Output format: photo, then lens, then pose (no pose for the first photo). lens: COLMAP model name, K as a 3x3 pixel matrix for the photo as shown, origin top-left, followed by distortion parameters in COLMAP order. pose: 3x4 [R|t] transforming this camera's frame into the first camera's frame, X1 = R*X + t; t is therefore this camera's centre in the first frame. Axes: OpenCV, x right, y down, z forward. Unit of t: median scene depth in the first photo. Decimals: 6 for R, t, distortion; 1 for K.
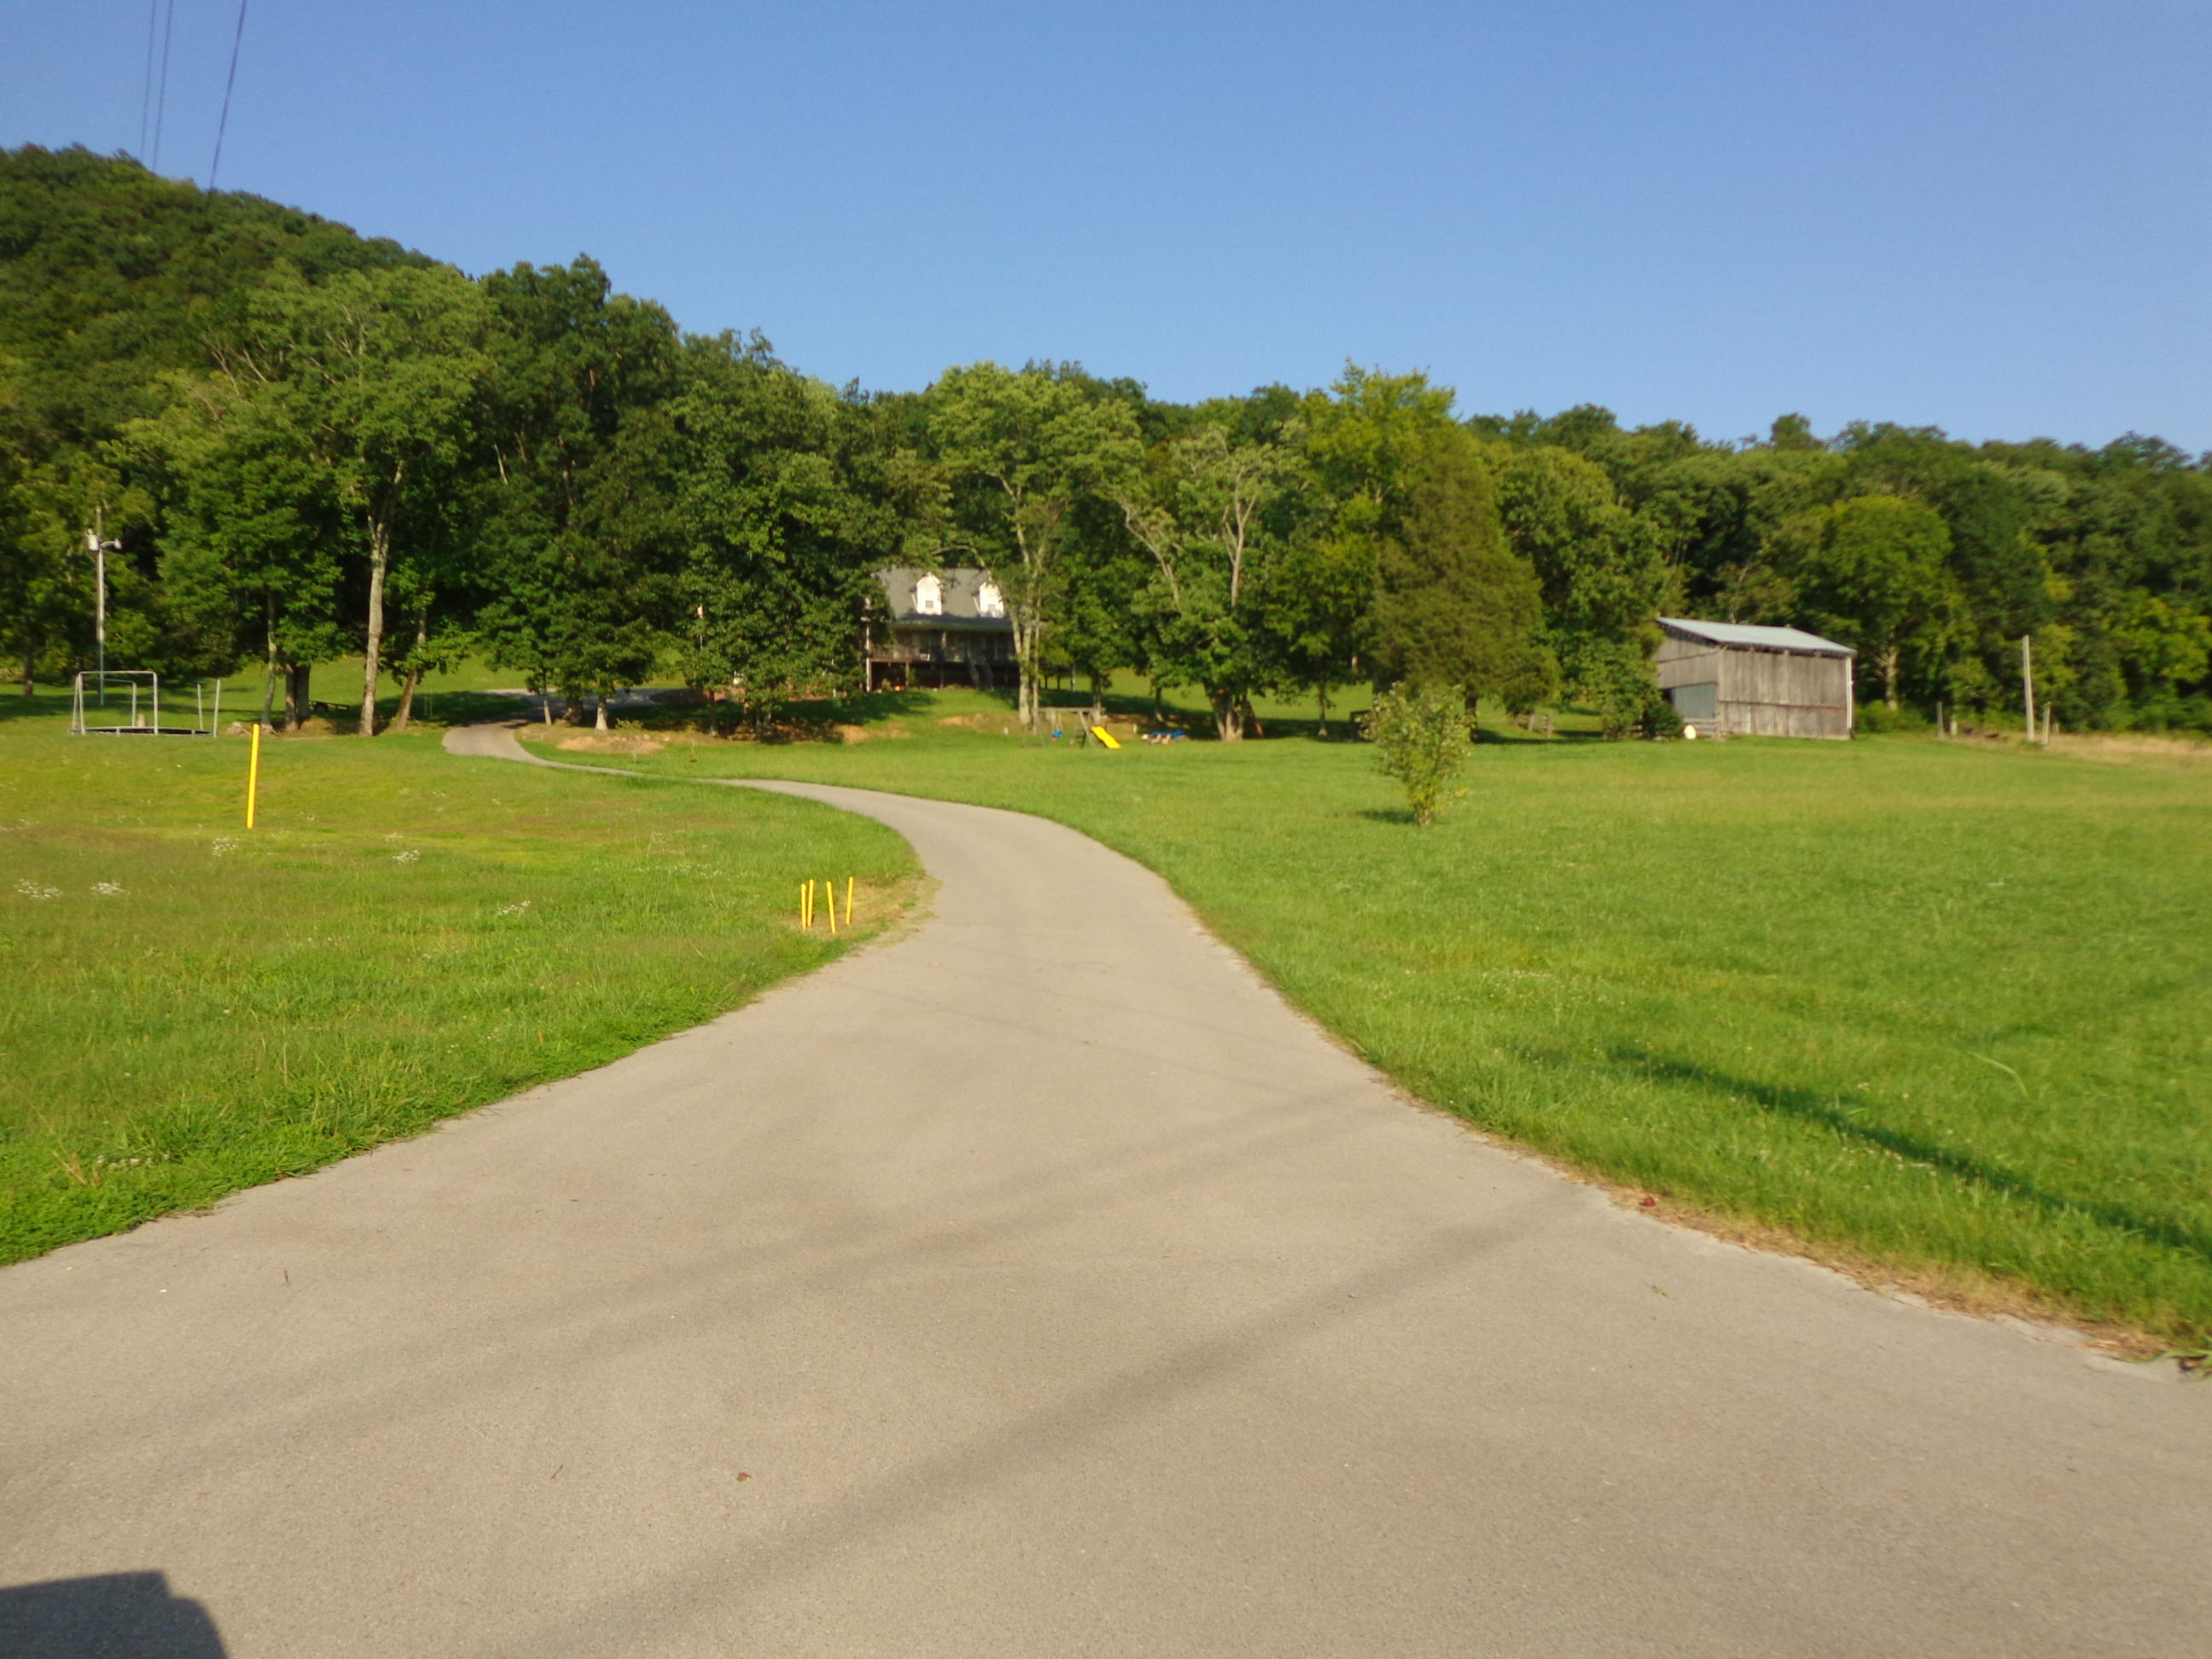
lens RADIAL K [[1523.7, 0, 1112.2], [0, 1523.7, 821.3], [0, 0, 1]] dist [0.003061, 0.006633]
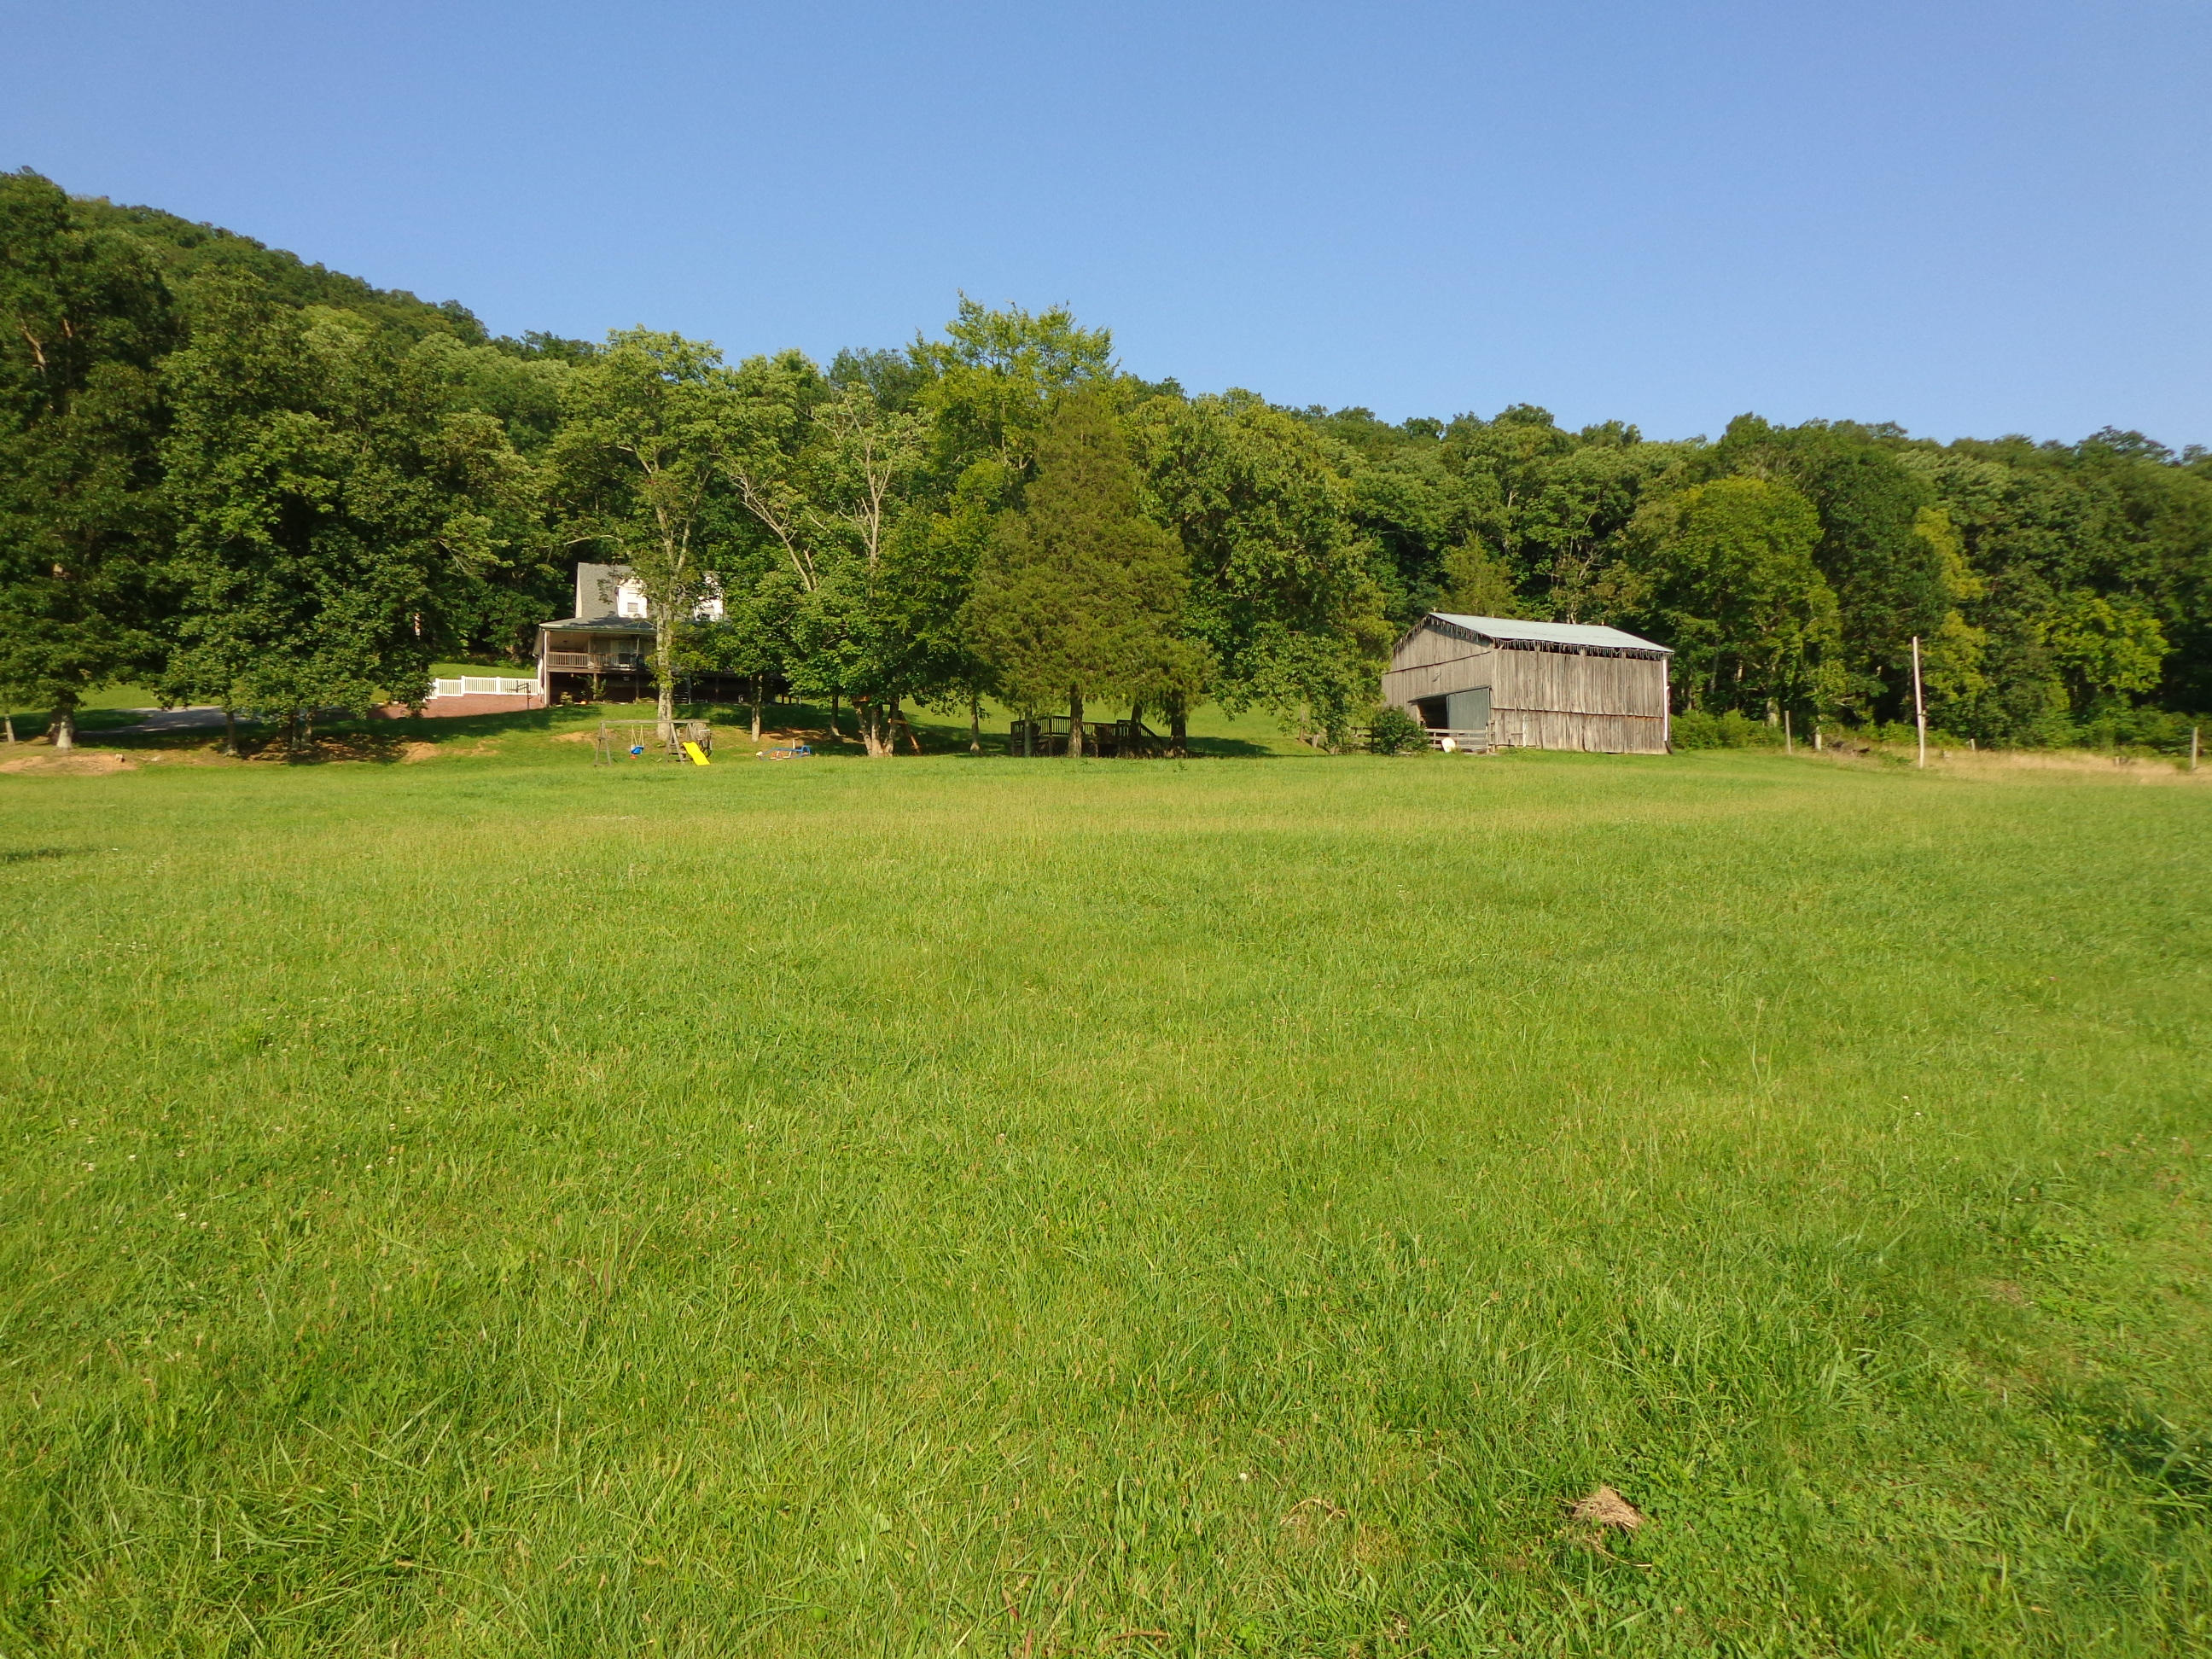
lens RADIAL K [[1545.6, 0, 1109.2], [0, 1545.6, 839.1], [0, 0, 1]] dist [0.006283, -0.001899]
pose [[0.999785, -0.006021, -0.019836, 0.187265], [0.005834, 0.999938, -0.009469, 0.000693], [0.019892, 0.009352, 0.999758, 0.125211]]
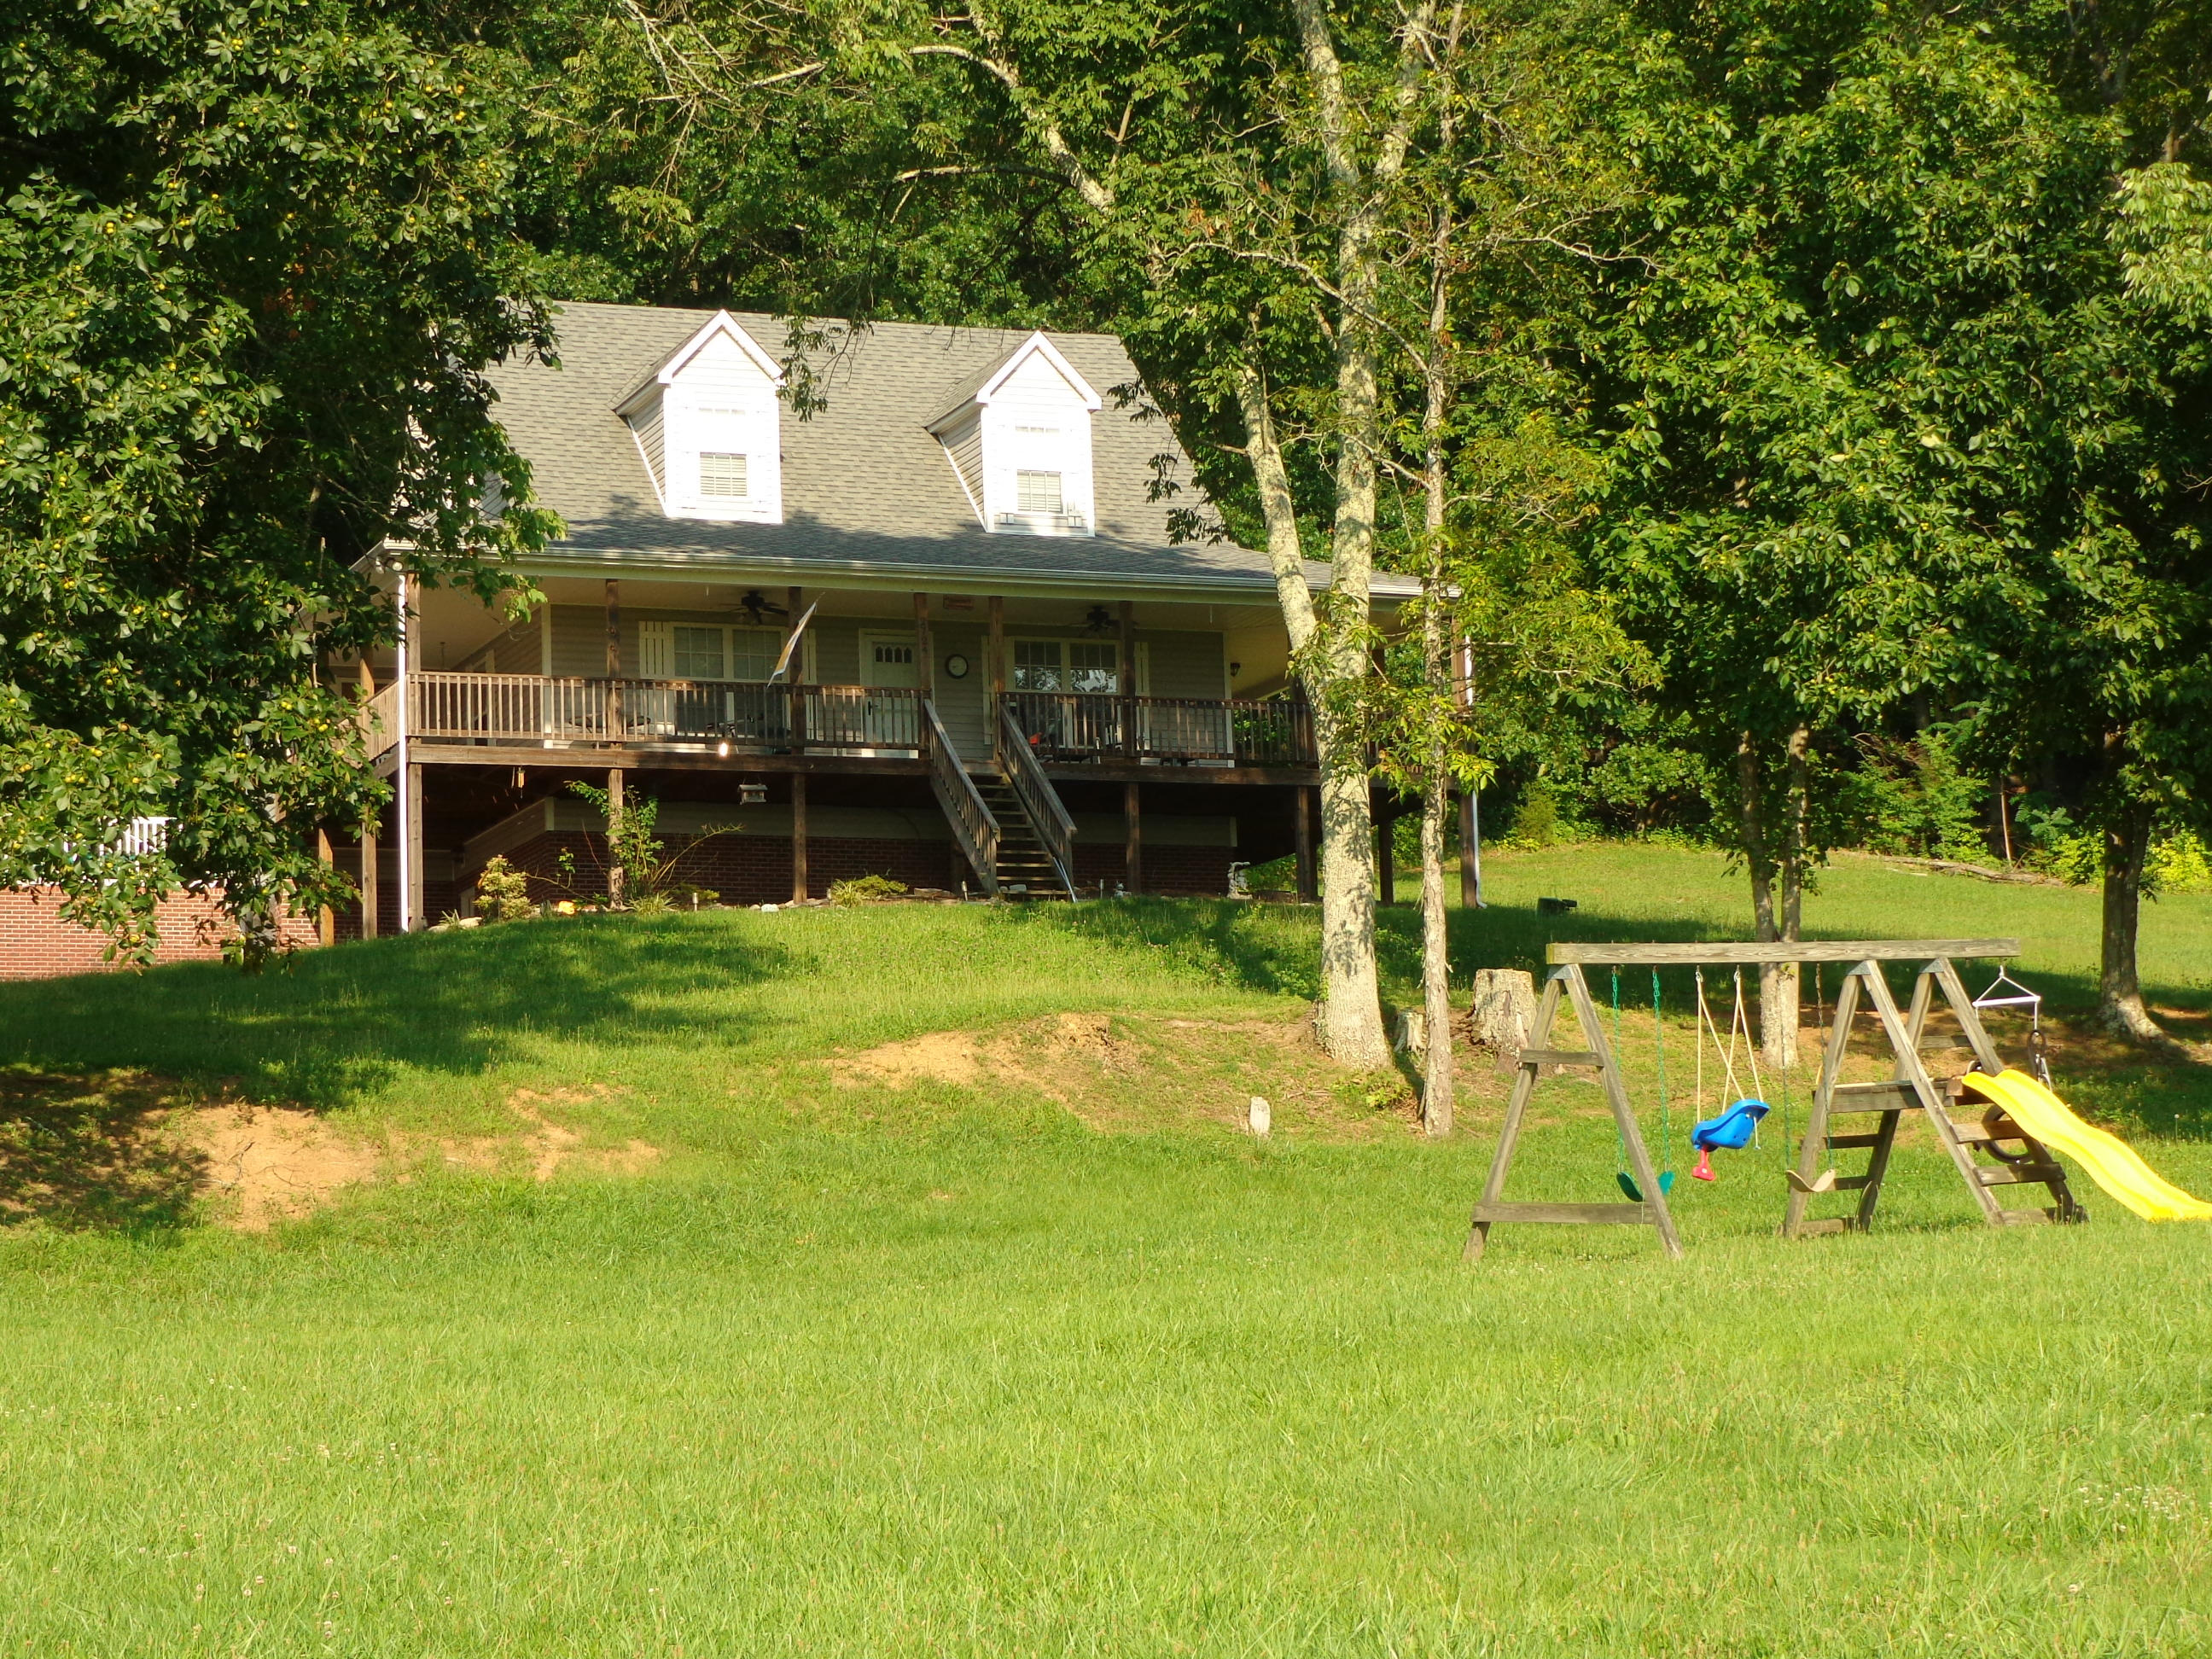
lens RADIAL K [[4639.7, 0, 1106.0], [0, 4639.7, 829.5], [0, 0, 1]] dist [-0.062114, 0.056031]
pose [[0.999436, -0.027580, -0.019136, -0.066114], [0.024984, 0.991883, -0.124677, -0.025976], [0.022419, 0.124128, 0.992013, 0.457525]]
